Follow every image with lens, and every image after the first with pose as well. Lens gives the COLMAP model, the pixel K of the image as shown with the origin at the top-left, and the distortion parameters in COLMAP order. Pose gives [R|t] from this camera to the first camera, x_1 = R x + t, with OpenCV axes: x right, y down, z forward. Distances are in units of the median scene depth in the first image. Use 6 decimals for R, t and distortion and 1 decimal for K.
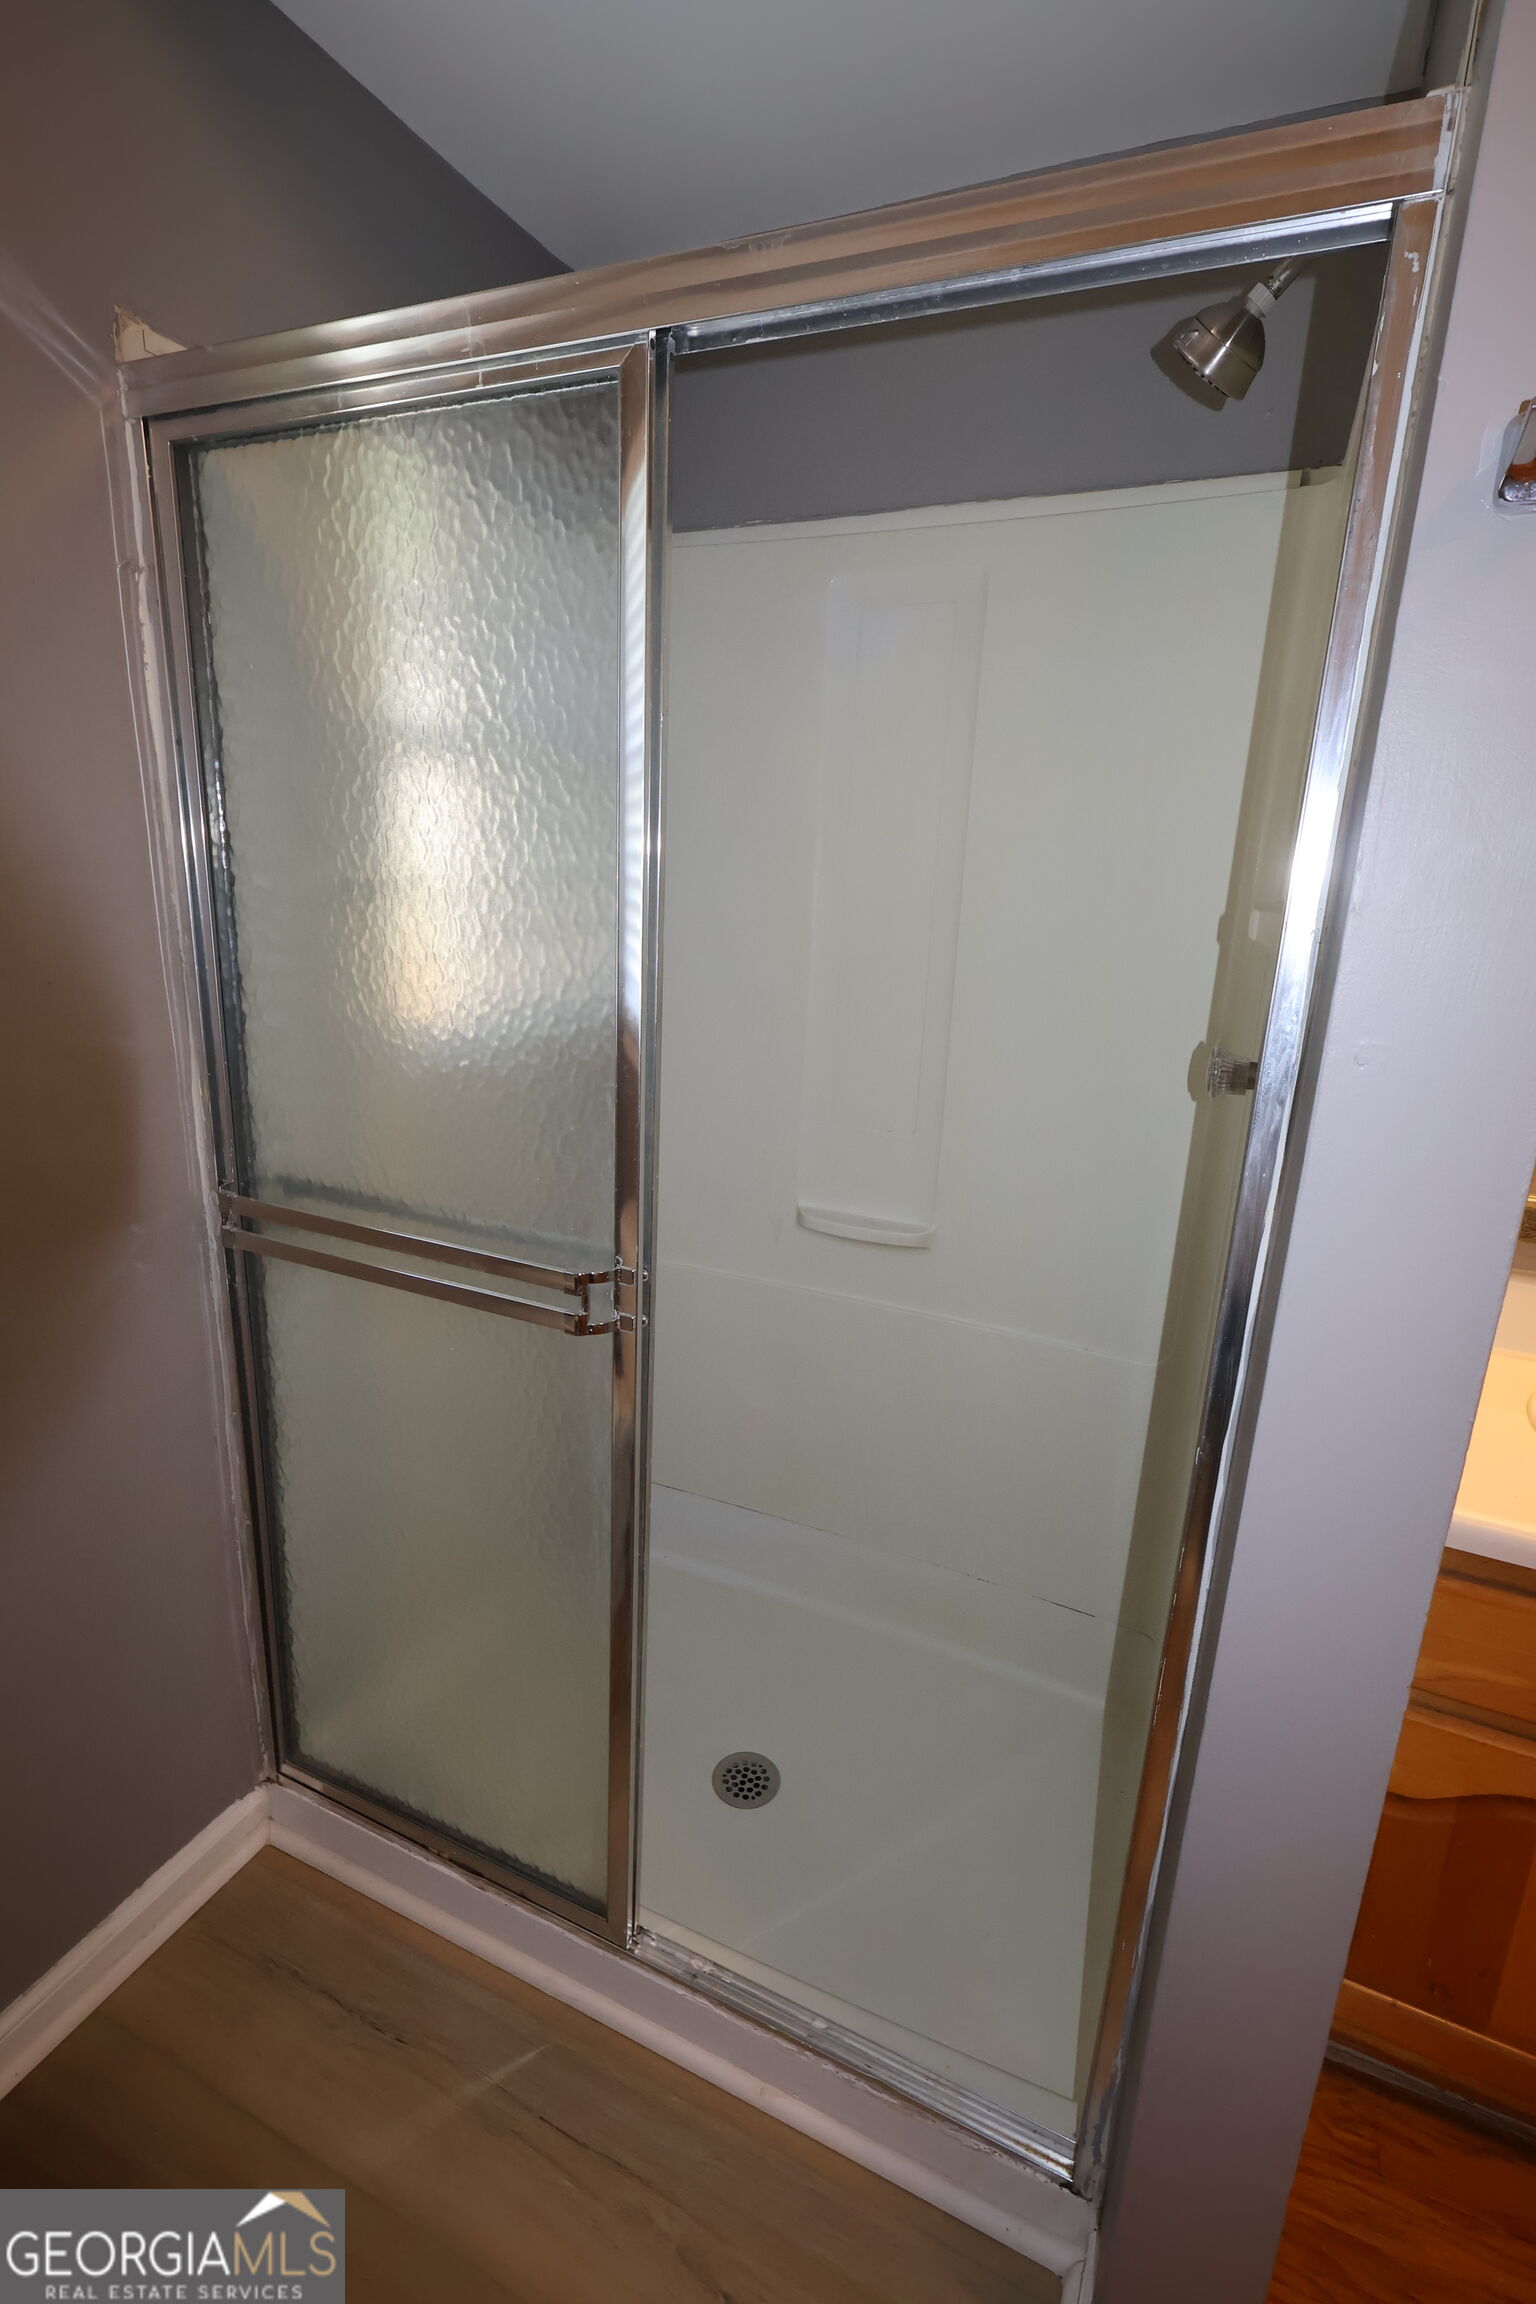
lens RADIAL K [[1057.7, 0, 768.7], [0, 1057.7, 1142.5], [0, 0, 1]] dist [-0.000234, 0.000144]
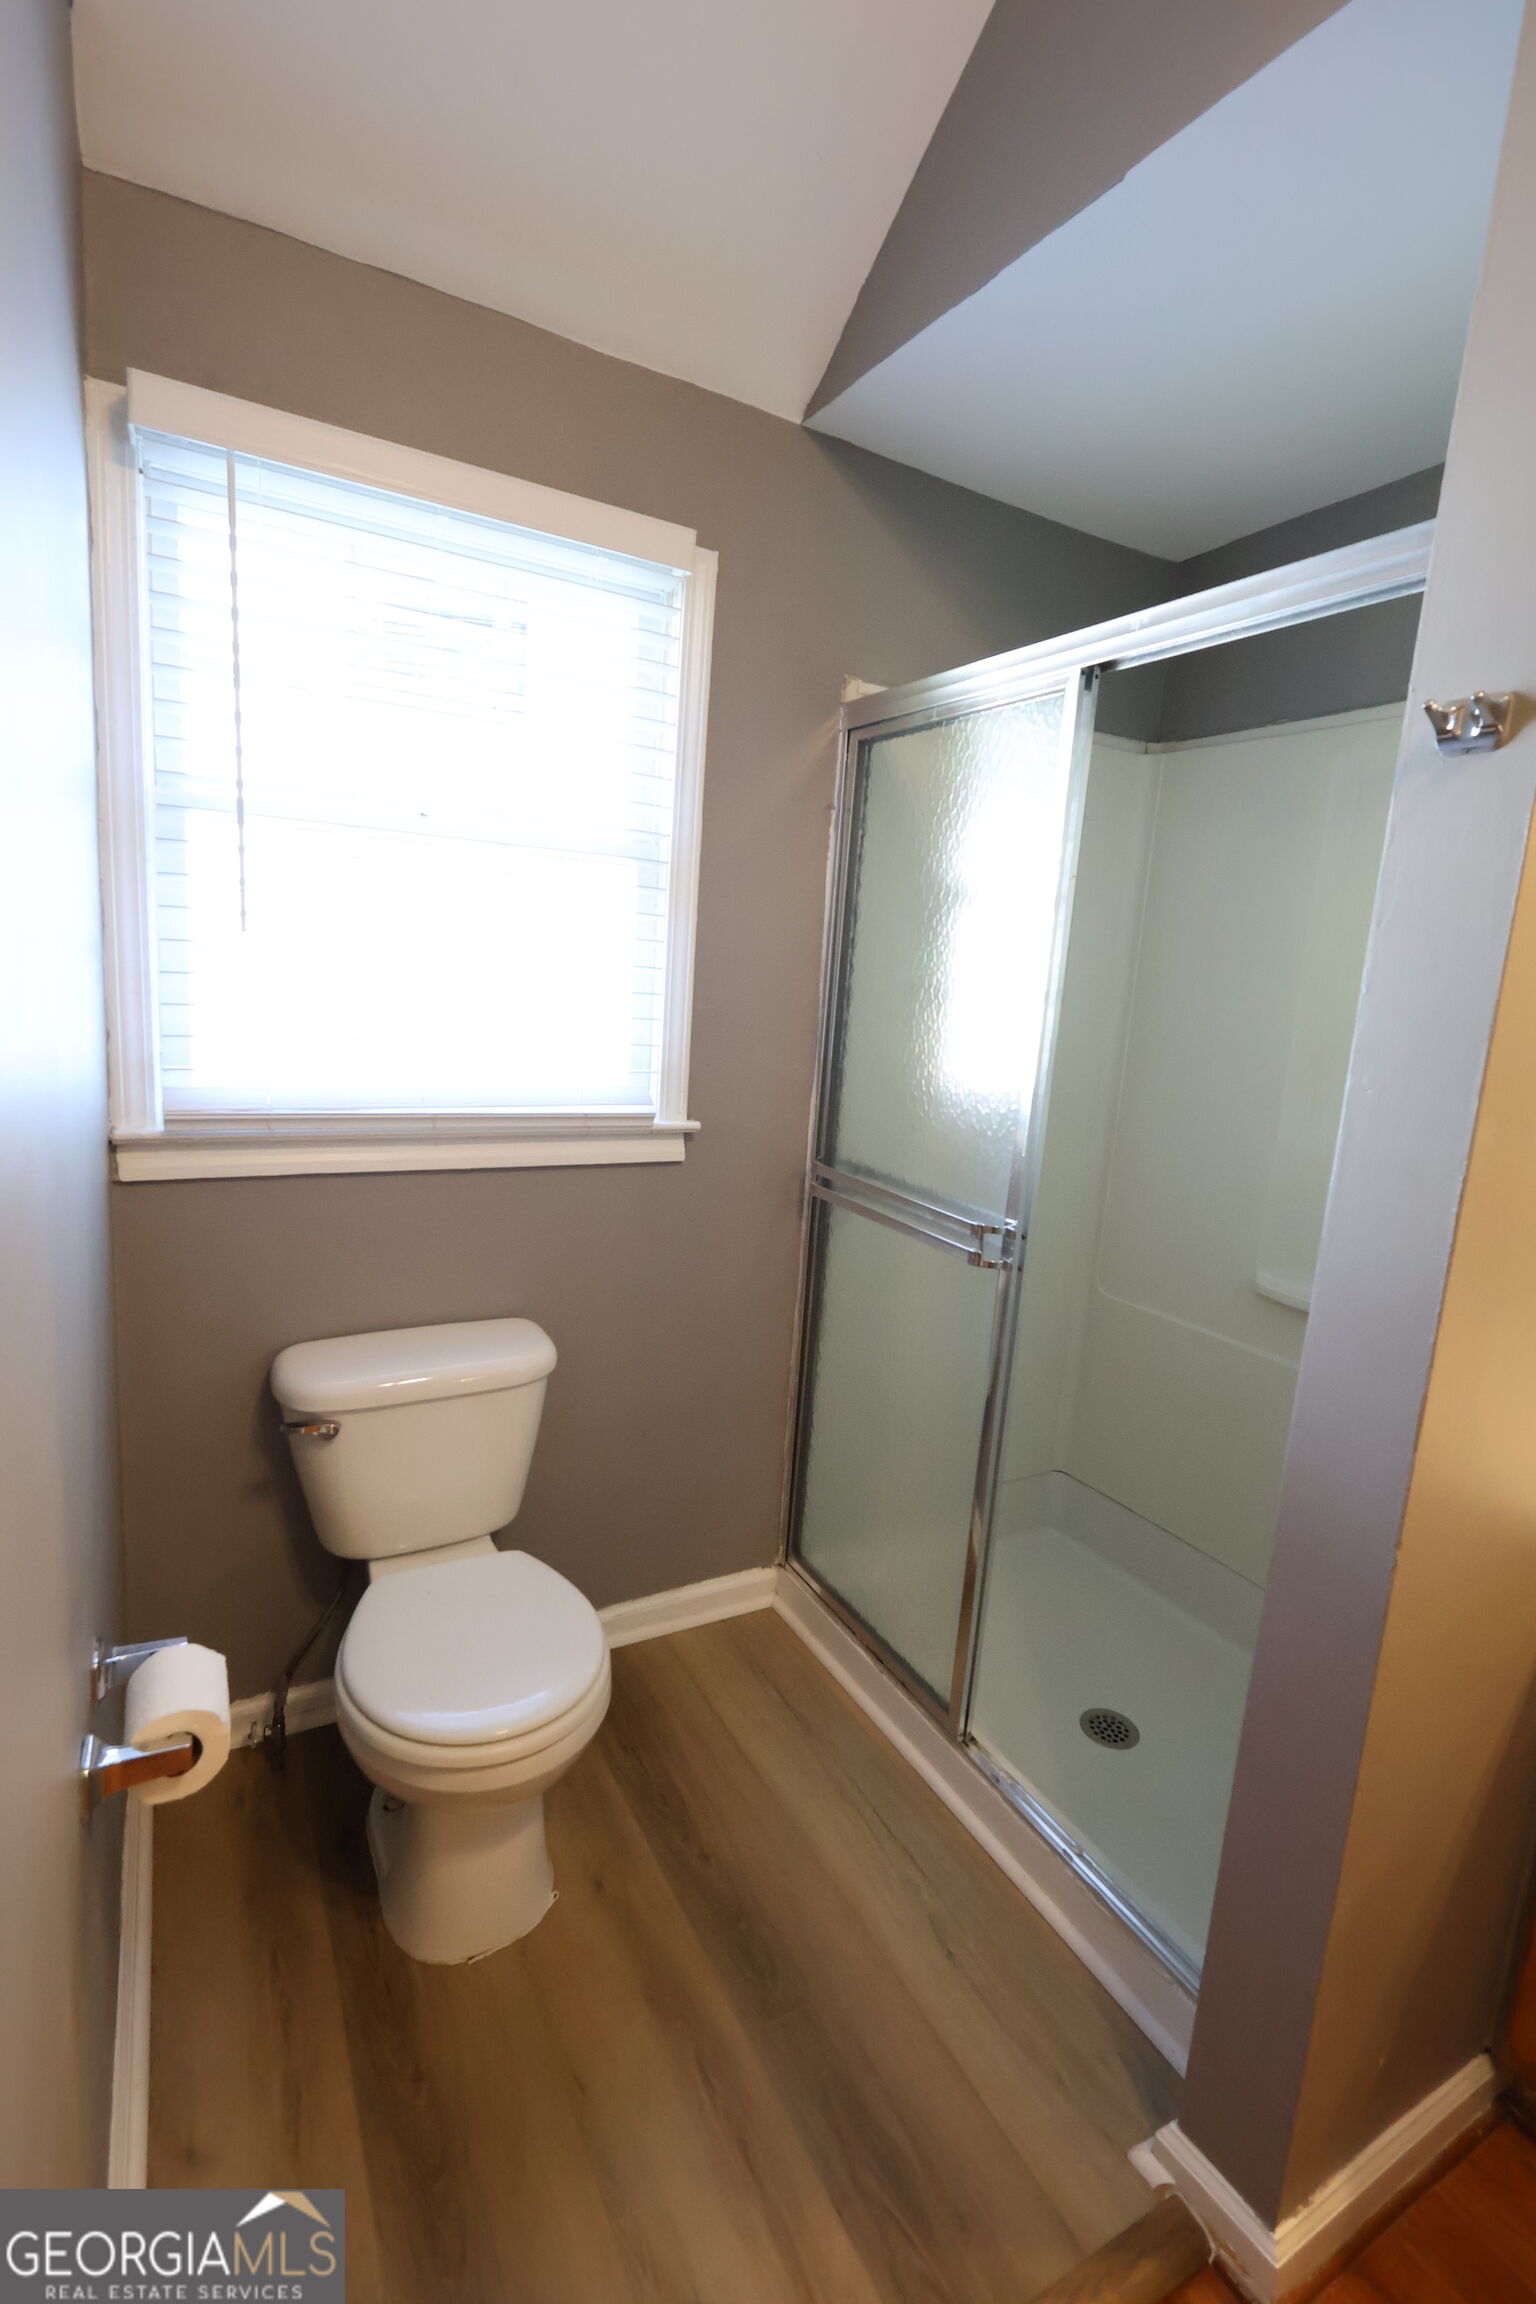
lens RADIAL K [[1057.7, 0, 770.7], [0, 1057.7, 1151.4], [0, 0, 1]] dist [-0.000234, 0.000144]
pose [[0.800570, 0.122134, -0.586661, 0.389172], [-0.189219, 0.980443, -0.054098, 0.130881], [0.568581, 0.154317, 0.808023, -0.372511]]
